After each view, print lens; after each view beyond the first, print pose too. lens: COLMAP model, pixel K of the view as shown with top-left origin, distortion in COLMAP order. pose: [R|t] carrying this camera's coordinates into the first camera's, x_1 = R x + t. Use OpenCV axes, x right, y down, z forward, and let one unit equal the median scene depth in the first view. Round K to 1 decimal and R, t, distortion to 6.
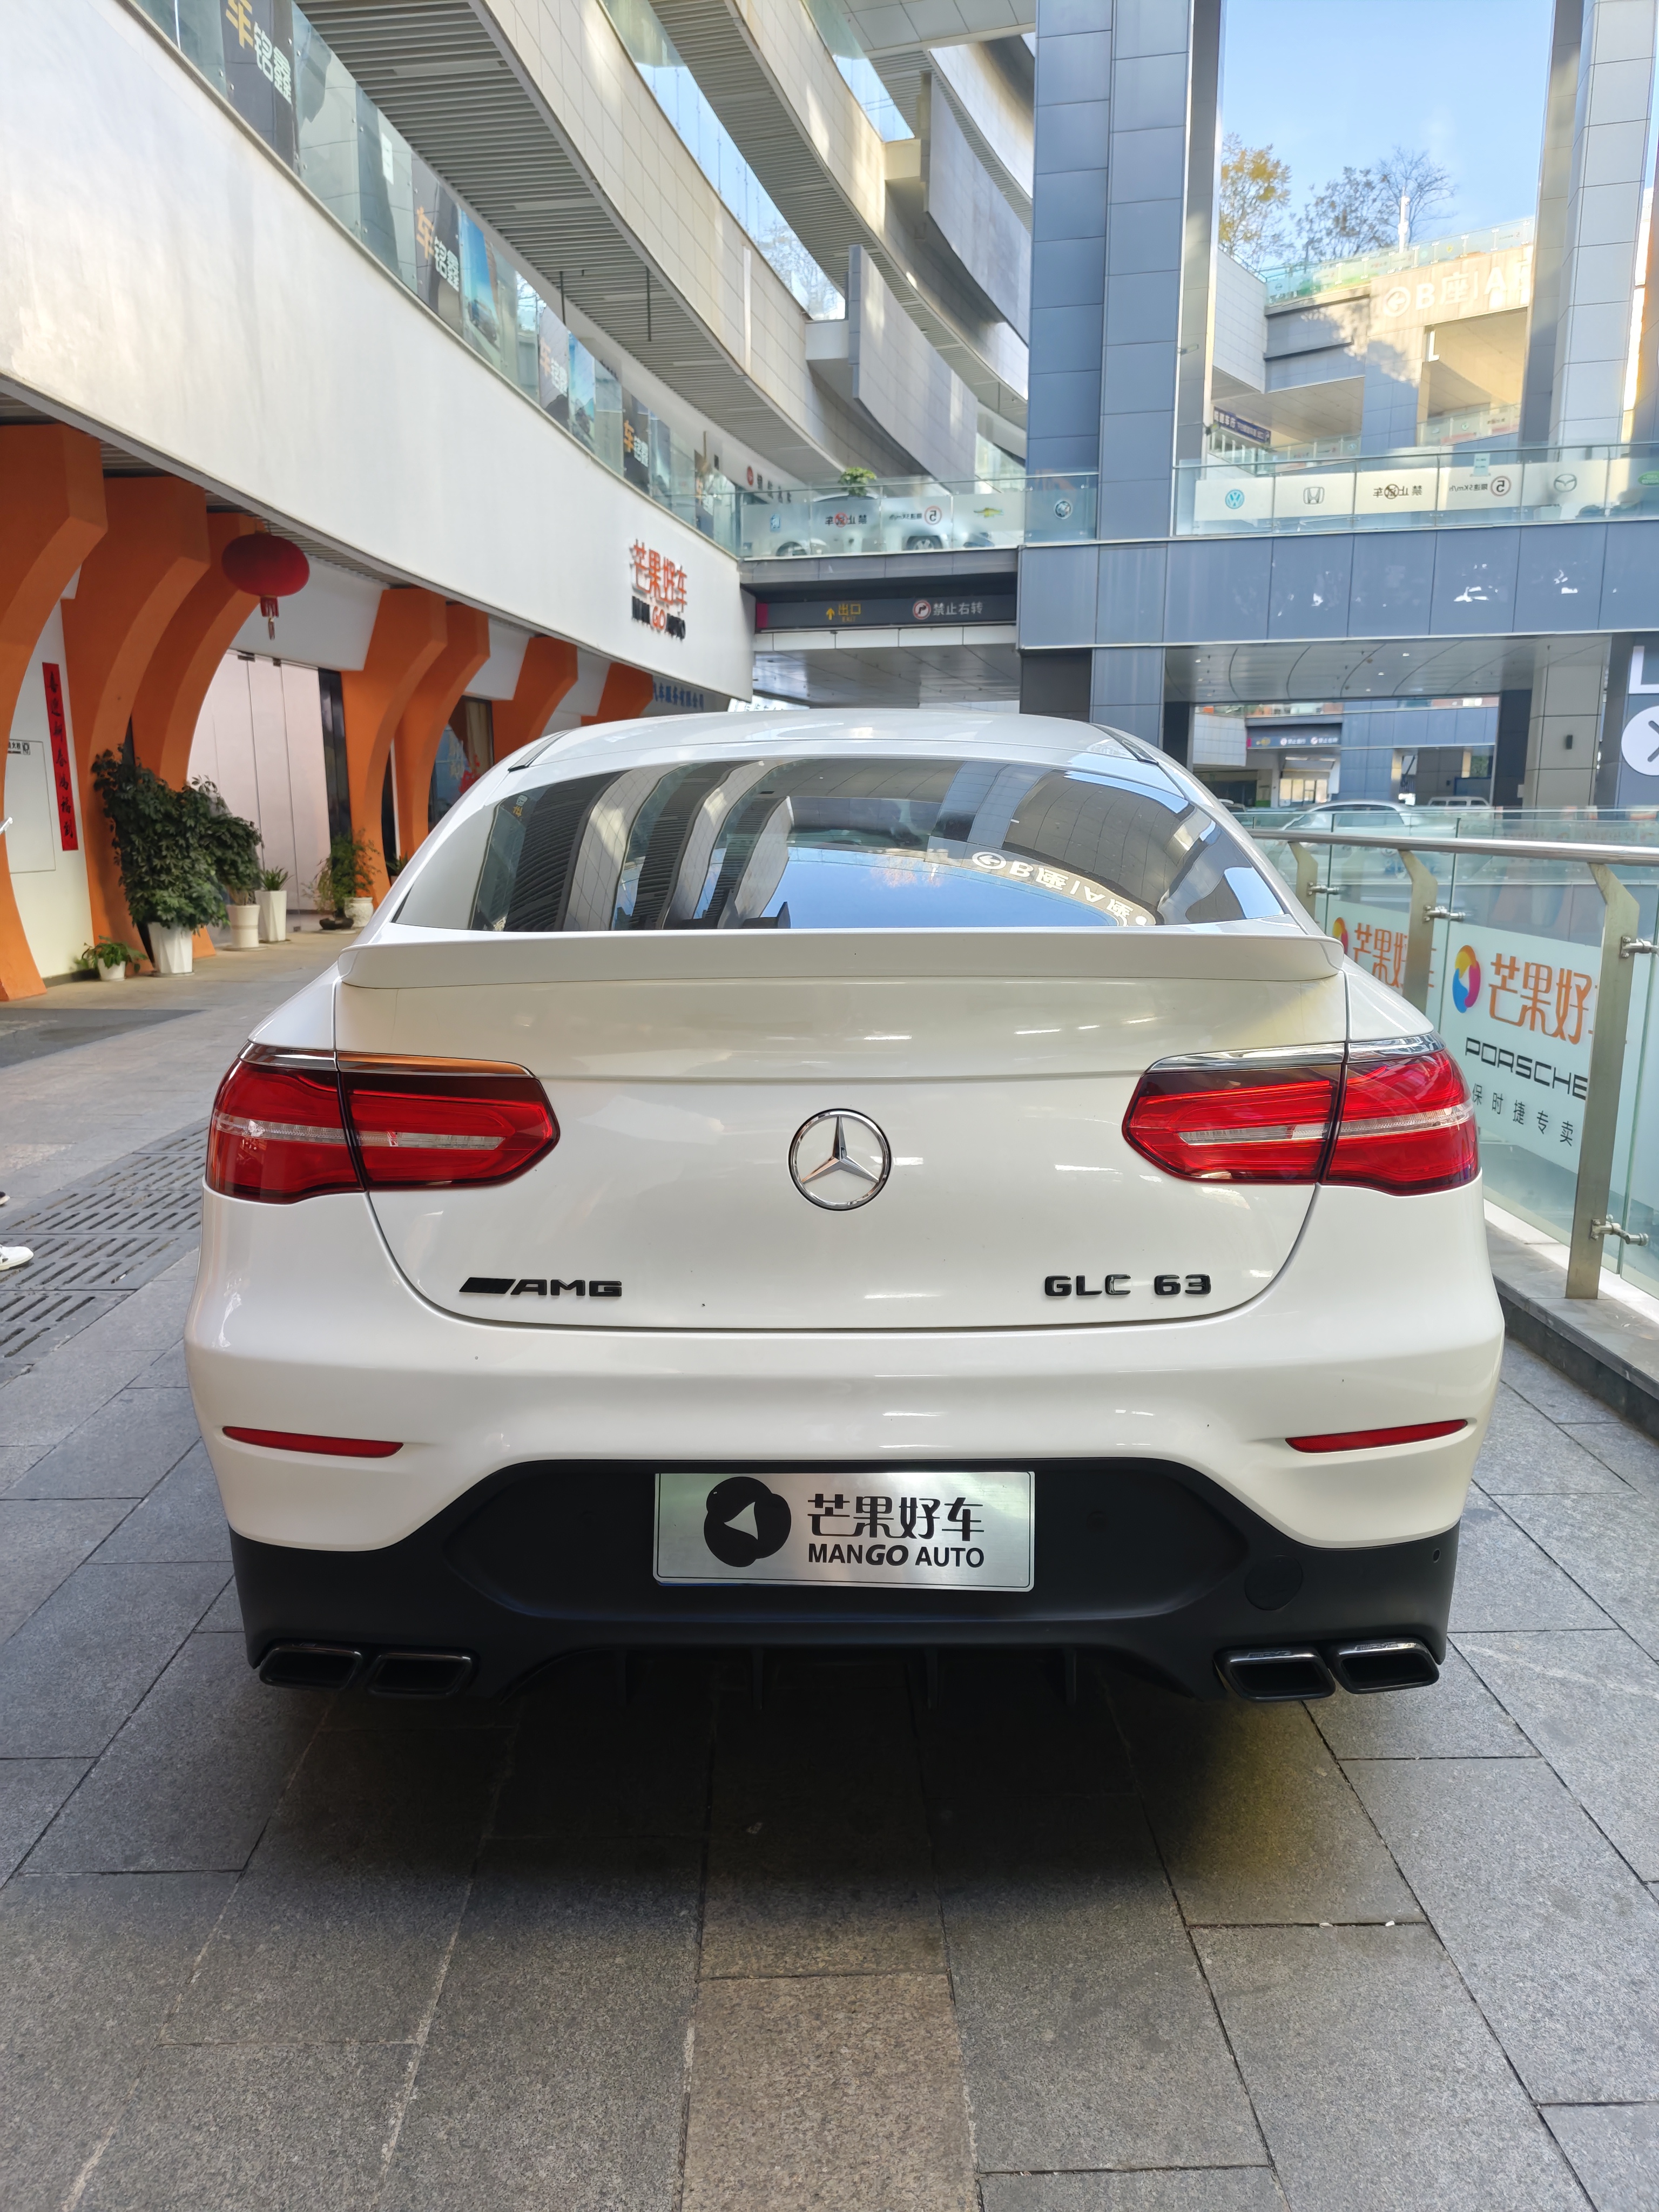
lens RADIAL K [[1521.7, 0, 817.0], [0, 1521.7, 1096.9], [0, 0, 1]] dist [0.046961, -0.054541]
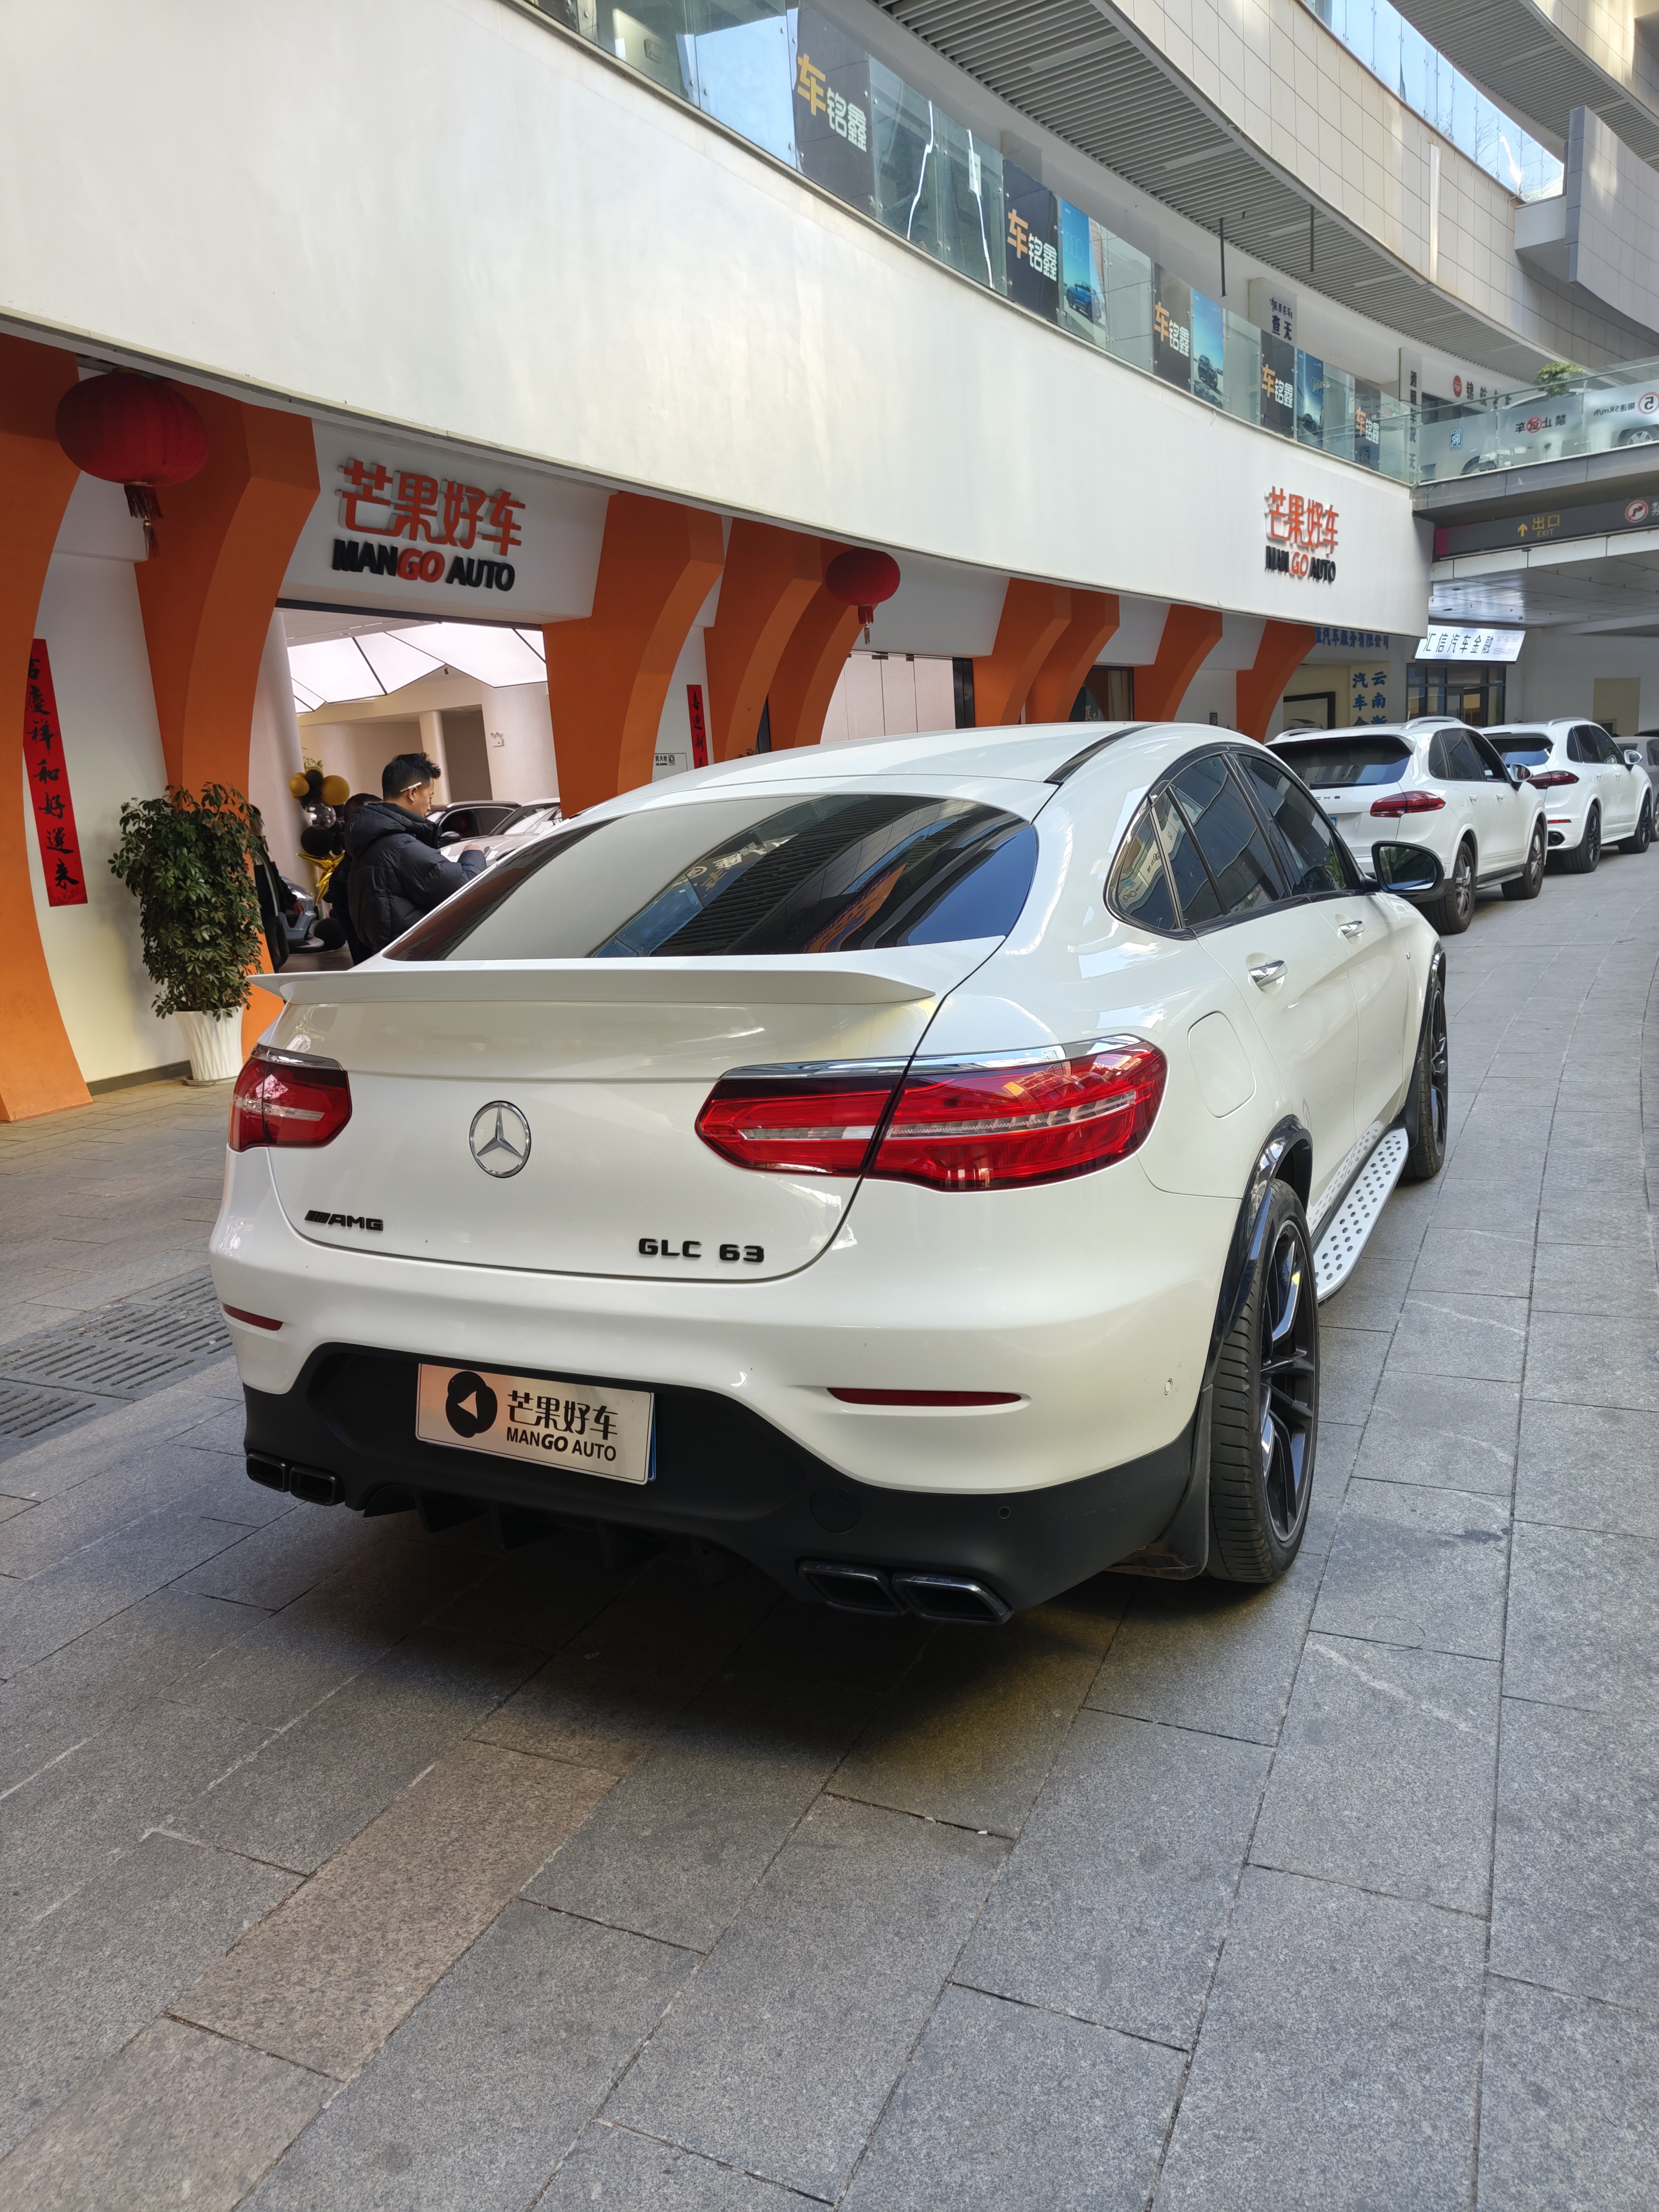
lens RADIAL K [[1521.7, 0, 817.0], [0, 1521.7, 1096.9], [0, 0, 1]] dist [0.046961, -0.054541]
pose [[0.894841, 0.031594, -0.445265, 0.772652], [-0.019527, 0.999308, 0.031662, -0.039020], [0.445957, -0.019638, 0.894839, -0.058899]]
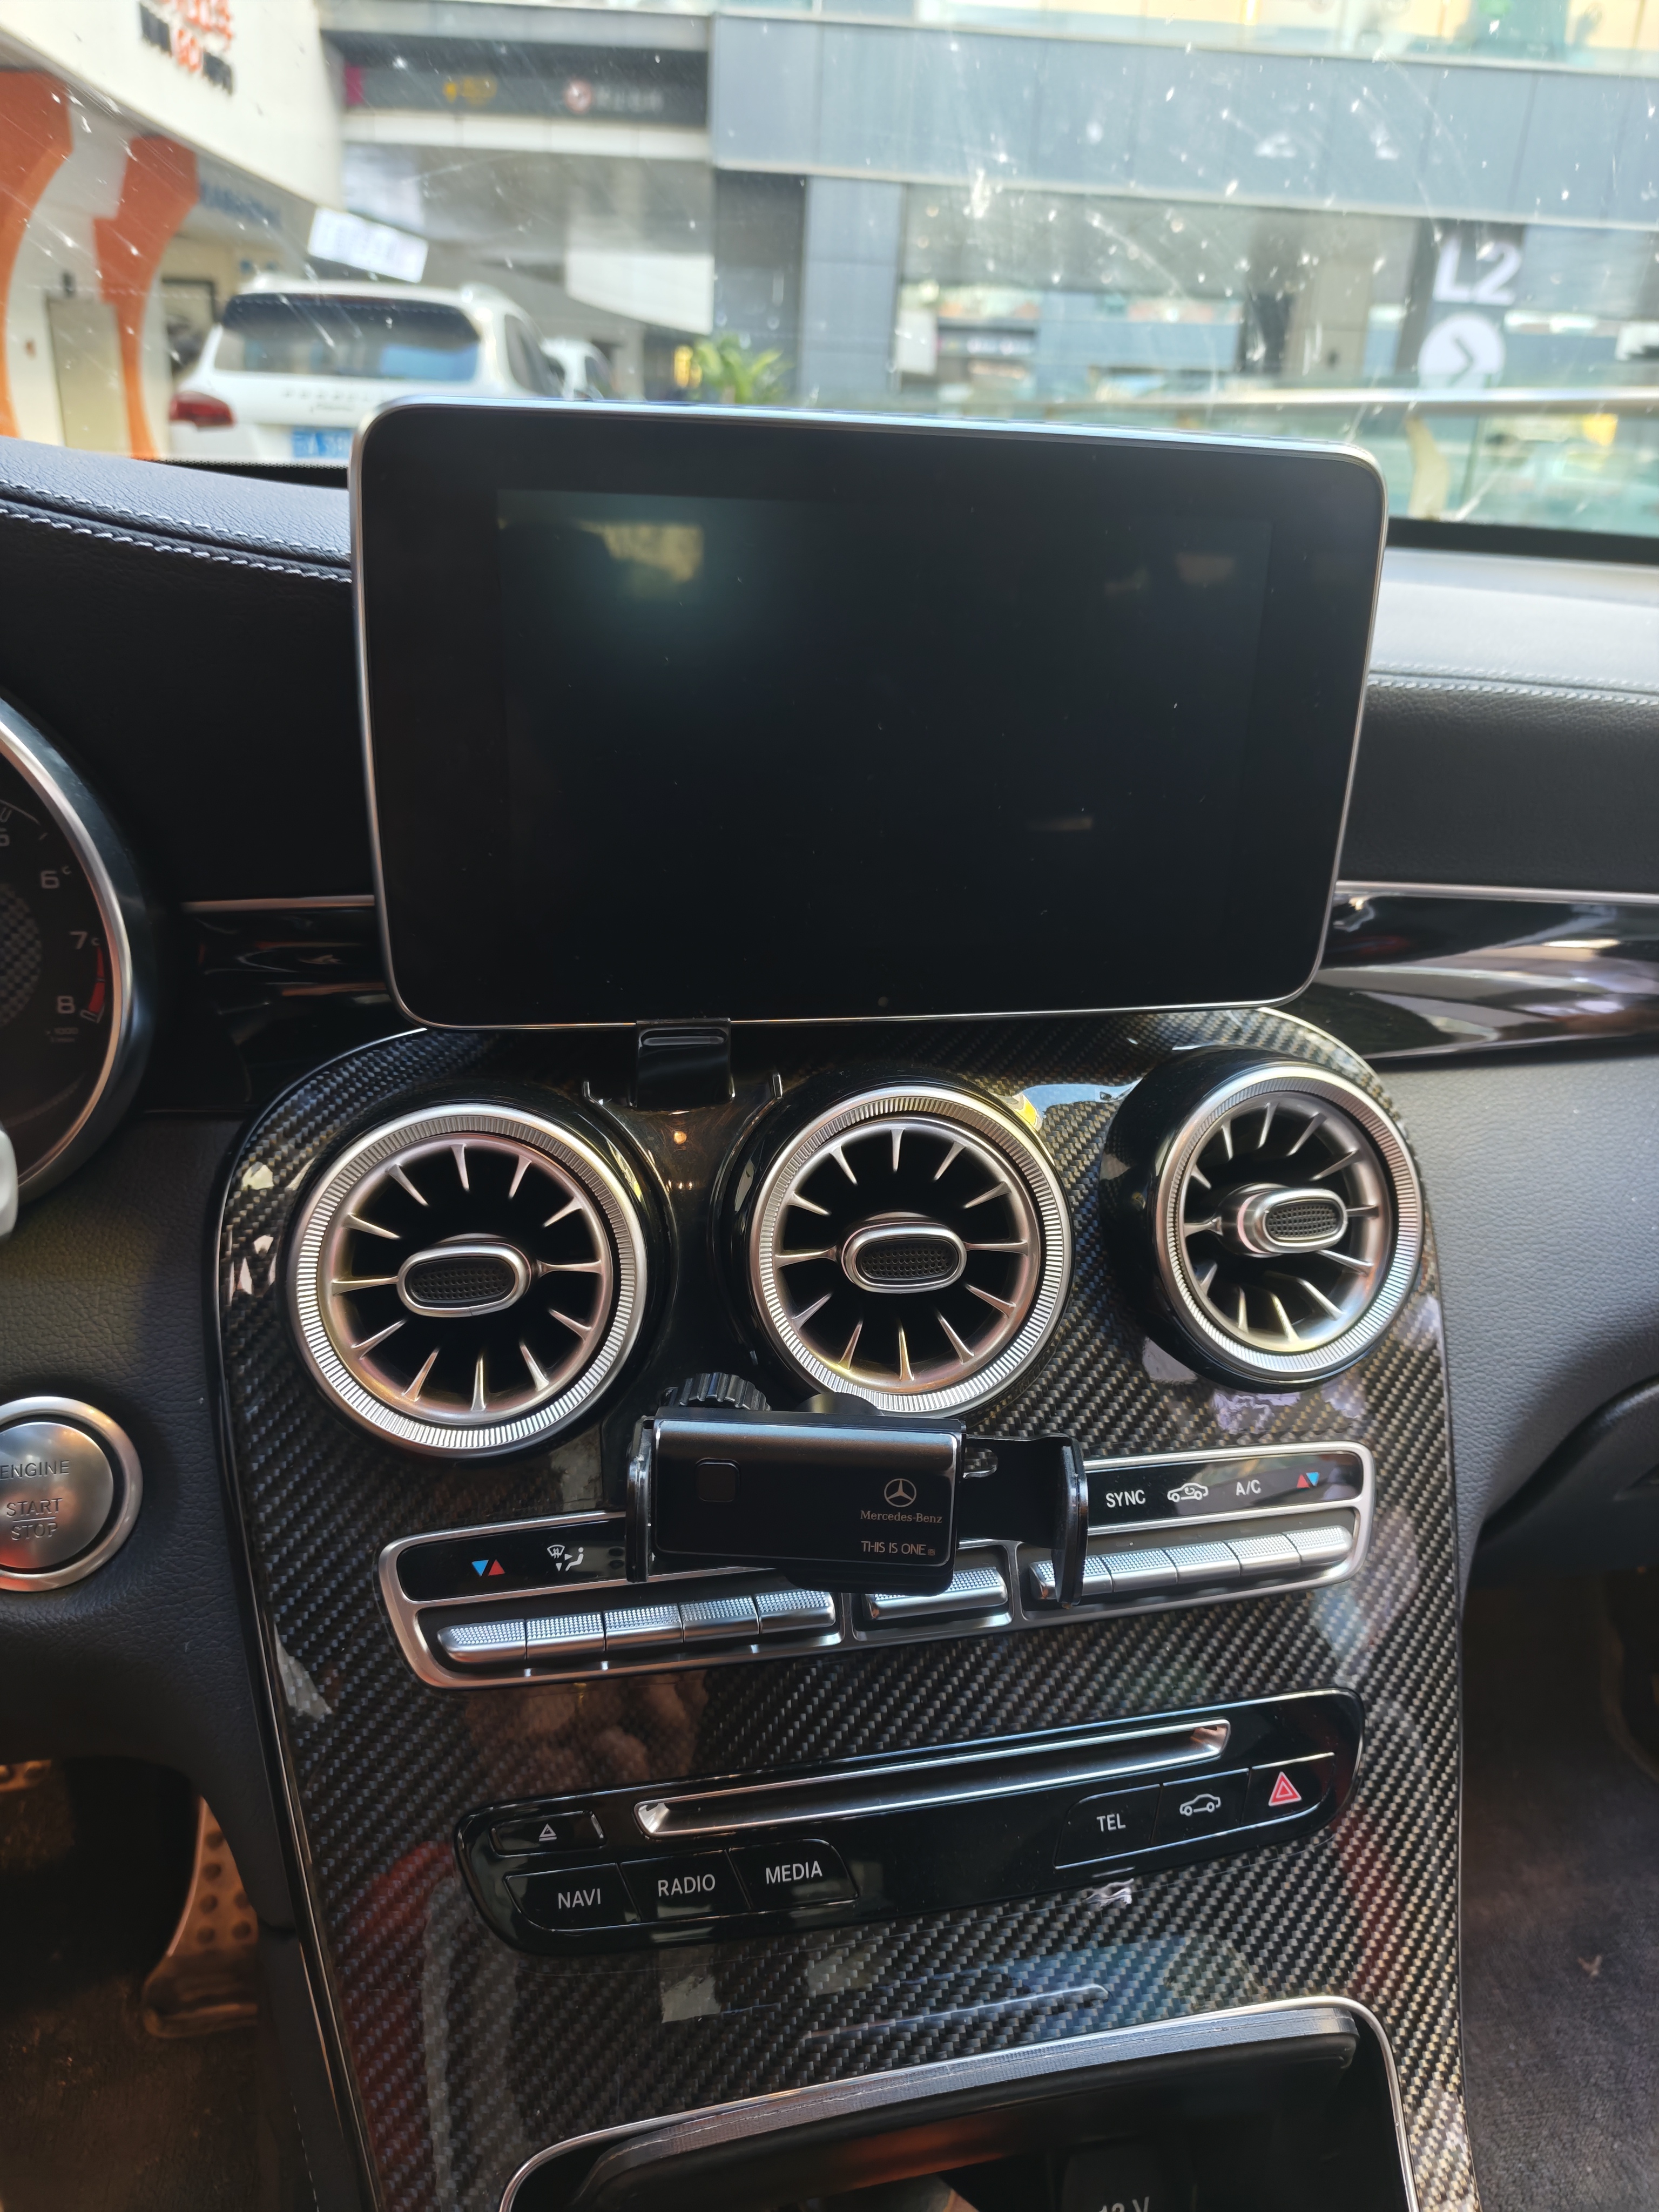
lens RADIAL K [[1583.3, 0, 829.5], [0, 1583.3, 1106.0], [0, 0, 1]] dist [-0.005311, -0.001927]
pose [[0.973550, -0.038357, 0.225231, -0.052705], [-0.013572, 0.974356, 0.224601, -0.301044], [-0.228070, -0.221717, 0.948064, 2.262756]]
